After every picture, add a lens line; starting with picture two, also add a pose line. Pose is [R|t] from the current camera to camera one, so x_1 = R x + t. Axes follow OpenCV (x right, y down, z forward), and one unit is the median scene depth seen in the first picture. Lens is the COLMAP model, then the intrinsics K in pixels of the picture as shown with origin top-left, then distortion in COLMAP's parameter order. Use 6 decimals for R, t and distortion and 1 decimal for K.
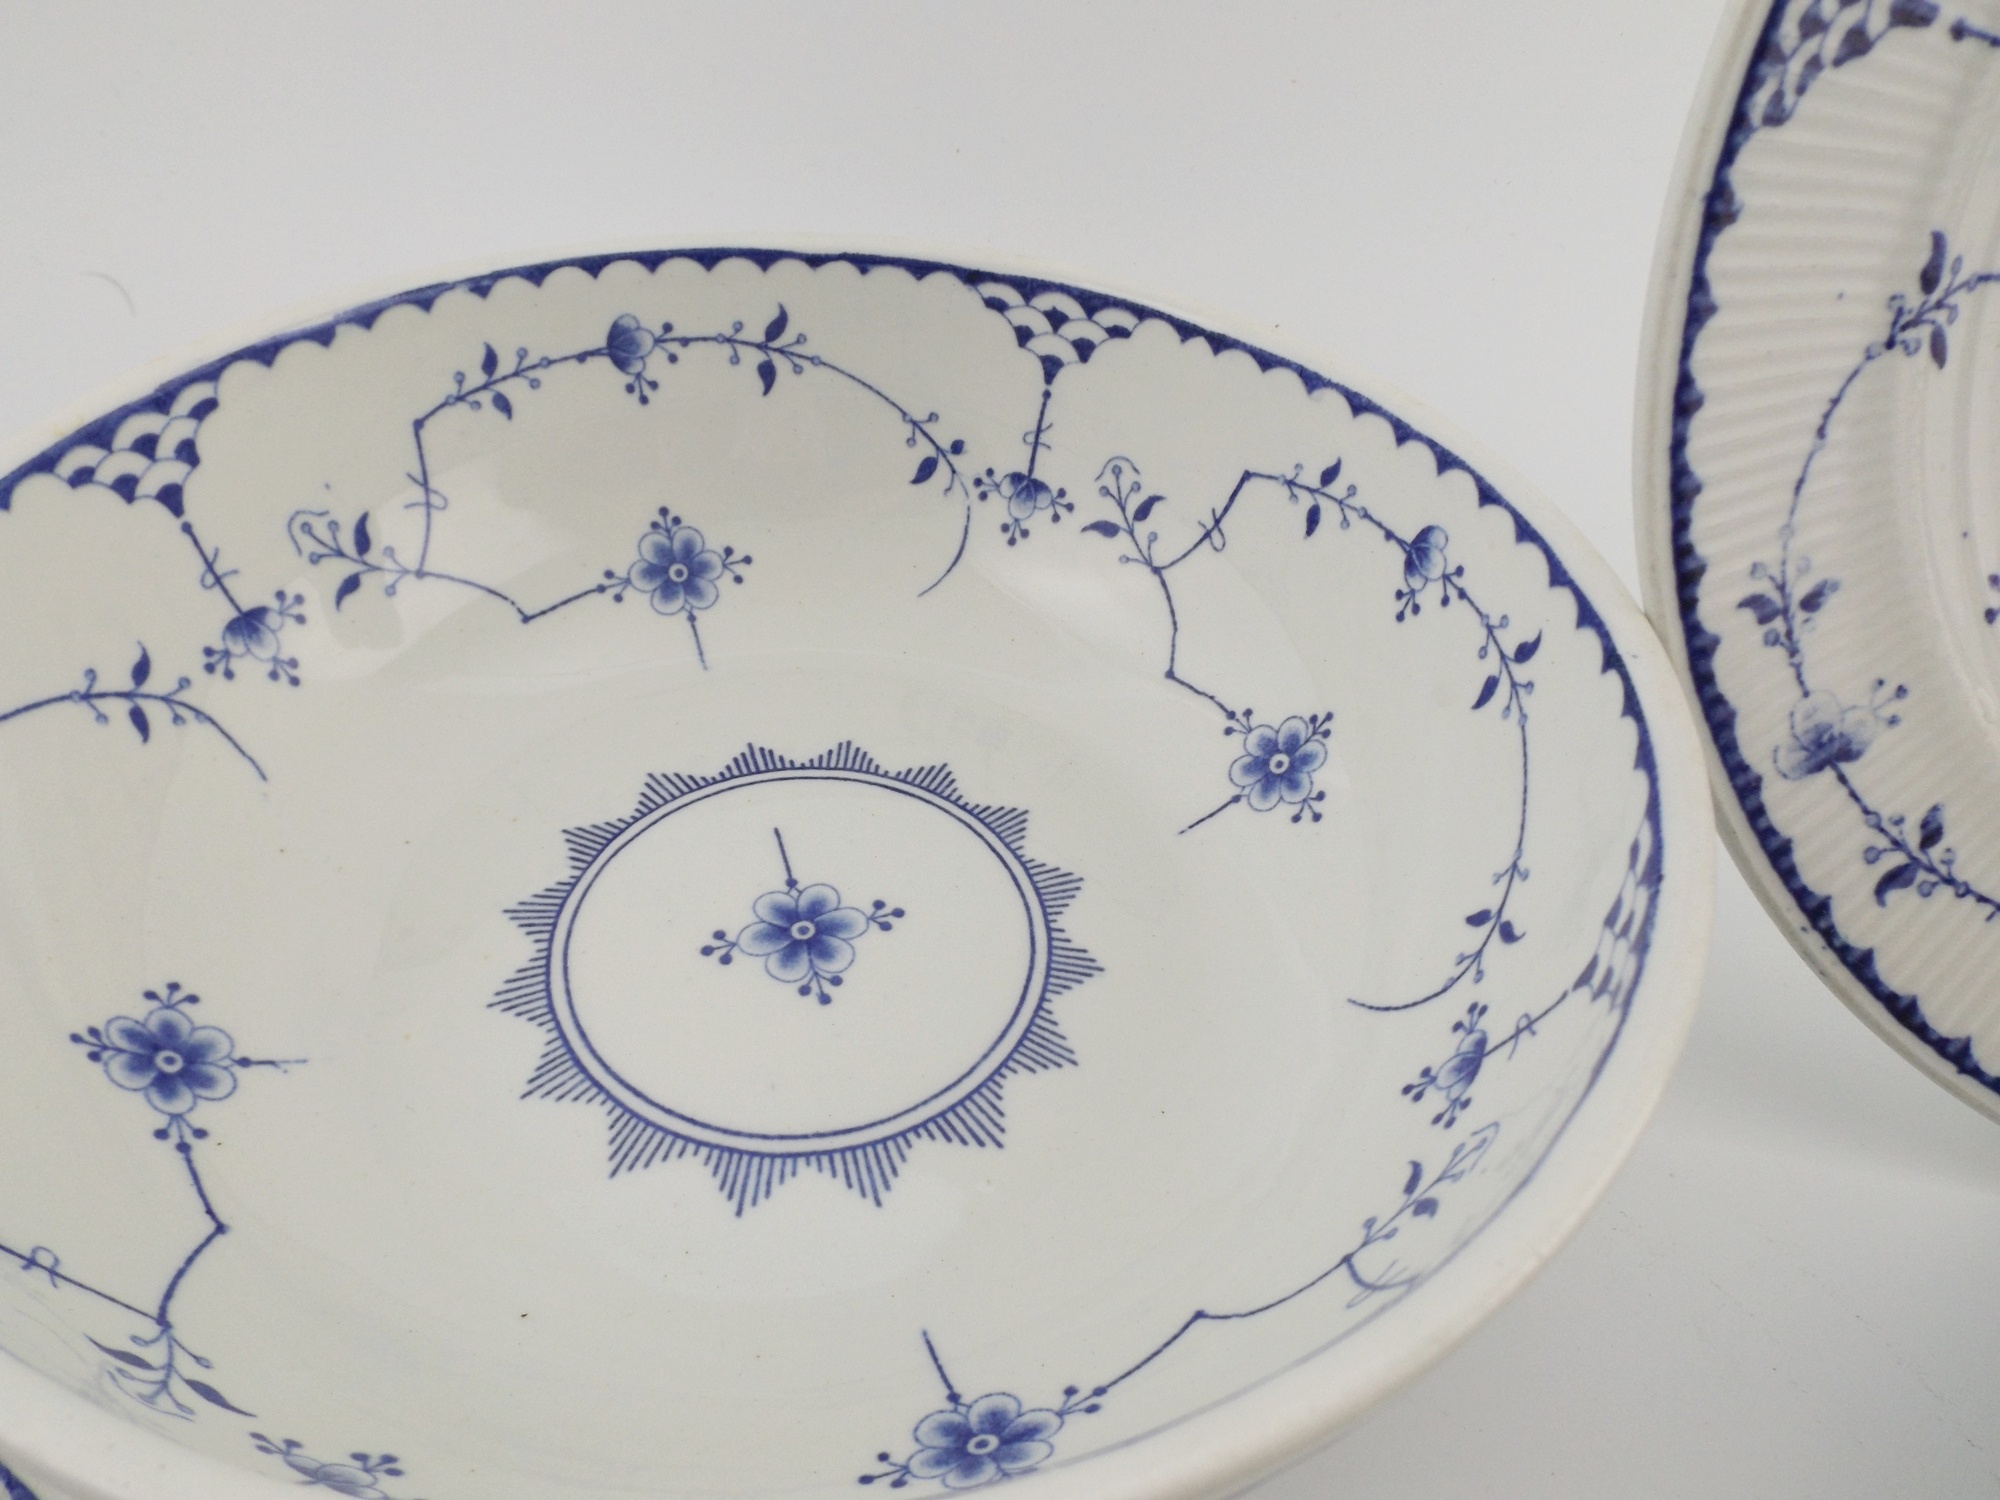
lens RADIAL K [[1438.9, 0, 999.0], [0, 1438.9, 755.2], [0, 0, 1]] dist [0.022878, -0.035062]
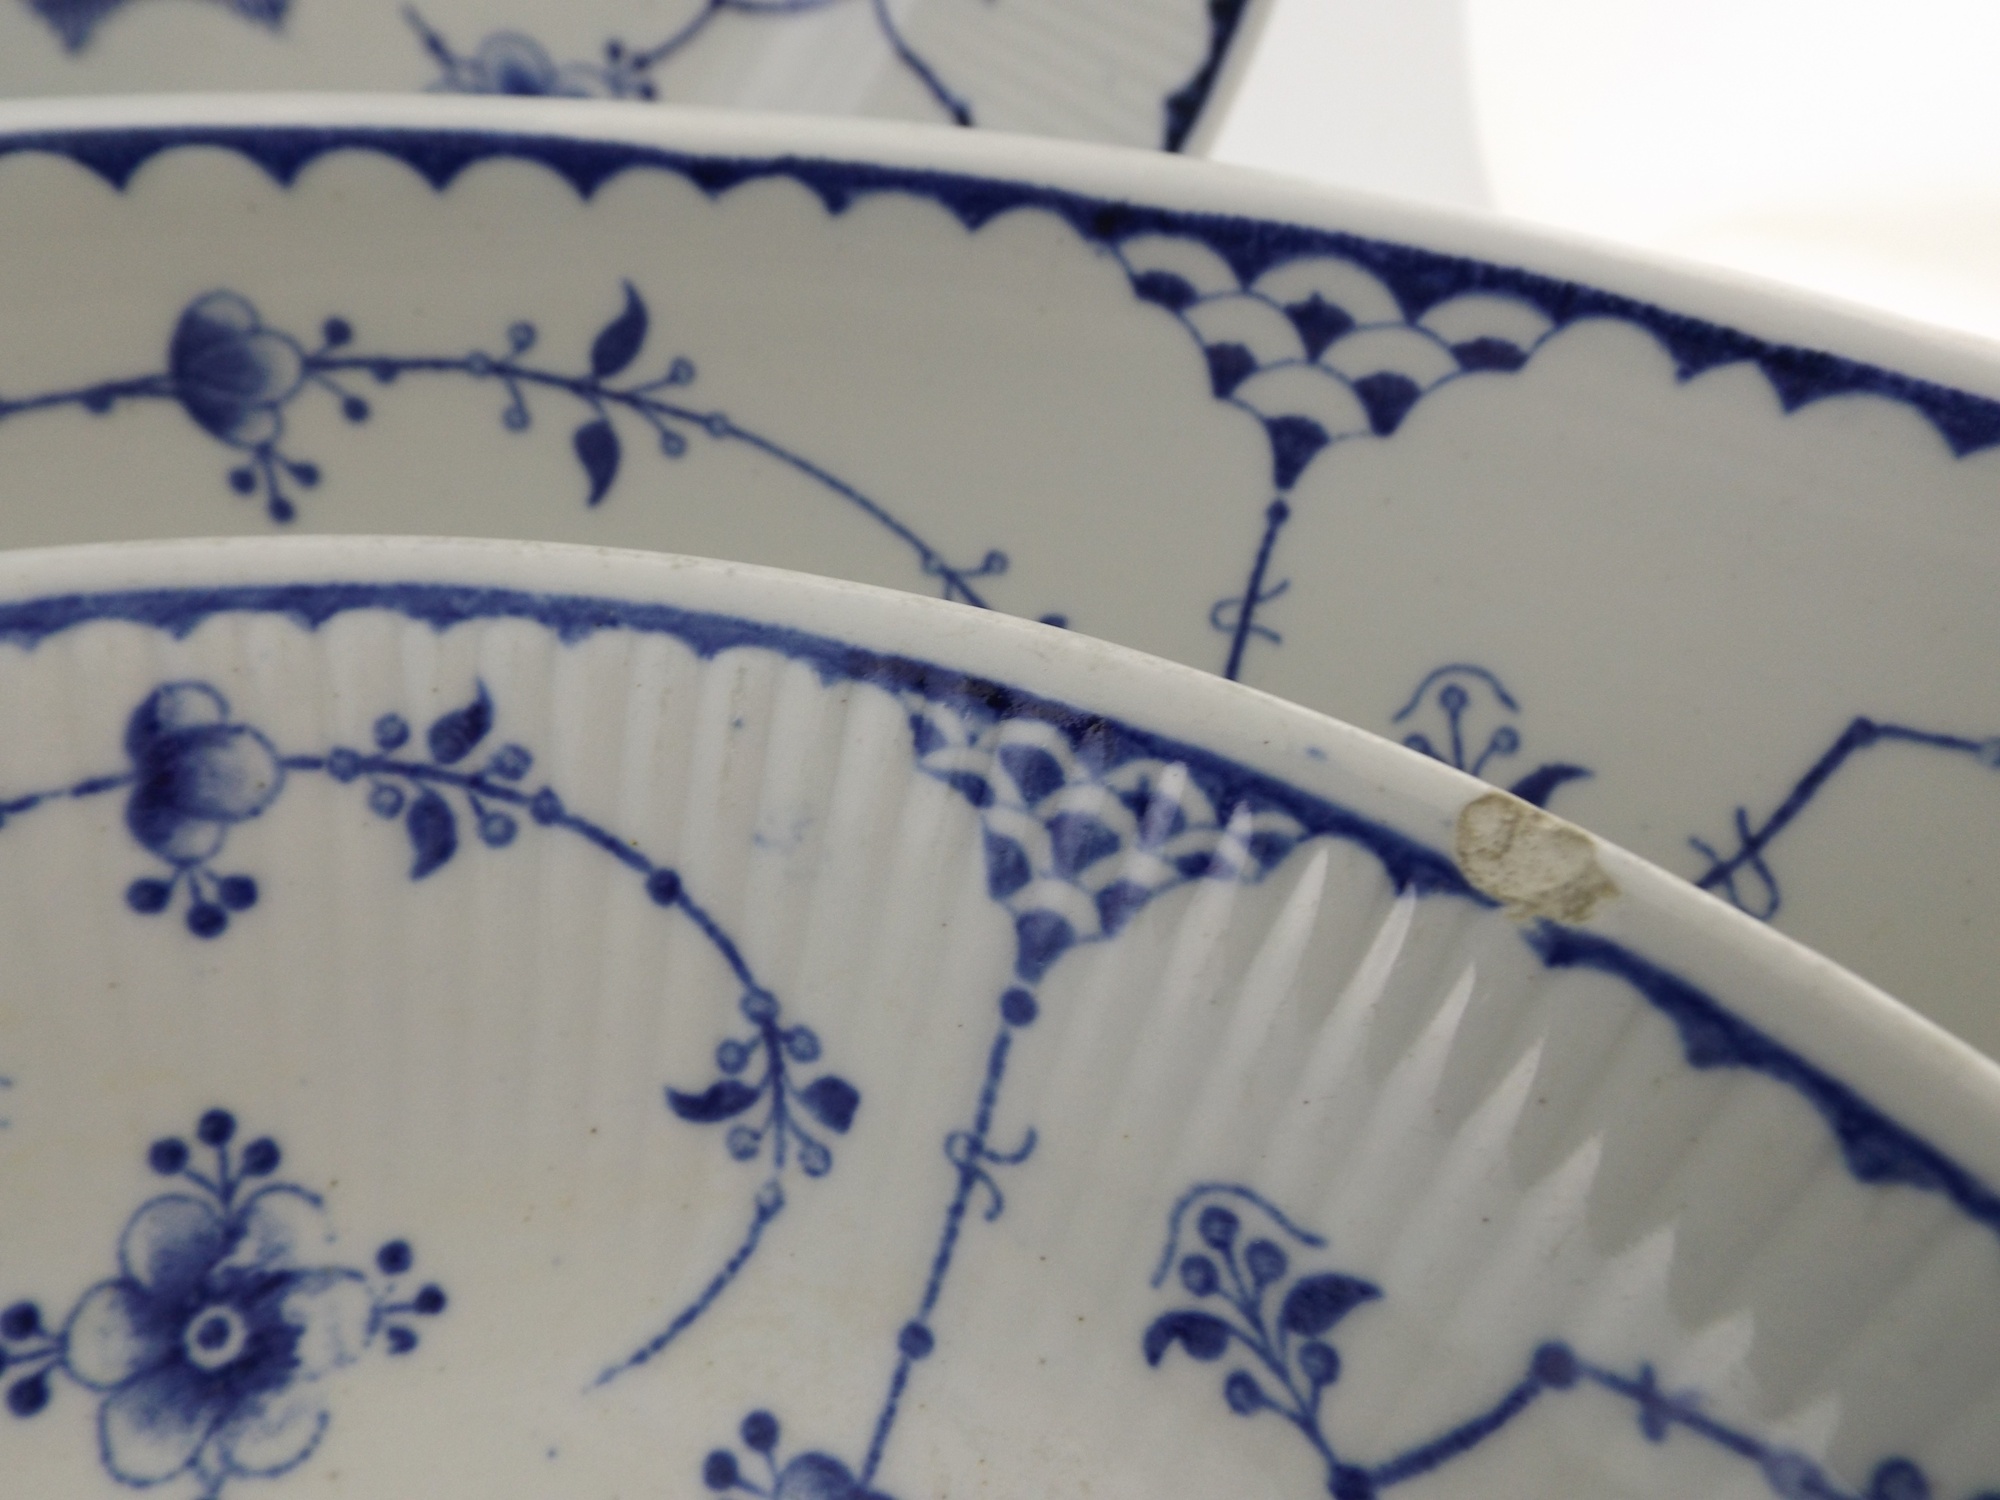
lens RADIAL K [[1433.5, 0, 1000.0], [0, 1433.5, 758.8], [0, 0, 1]] dist [0.010343, -0.003541]
pose [[0.999709, 0.011818, 0.021029, -0.055166], [-0.009931, 0.996098, -0.087689, -0.147994], [-0.021983, 0.087454, 0.995926, 0.618237]]
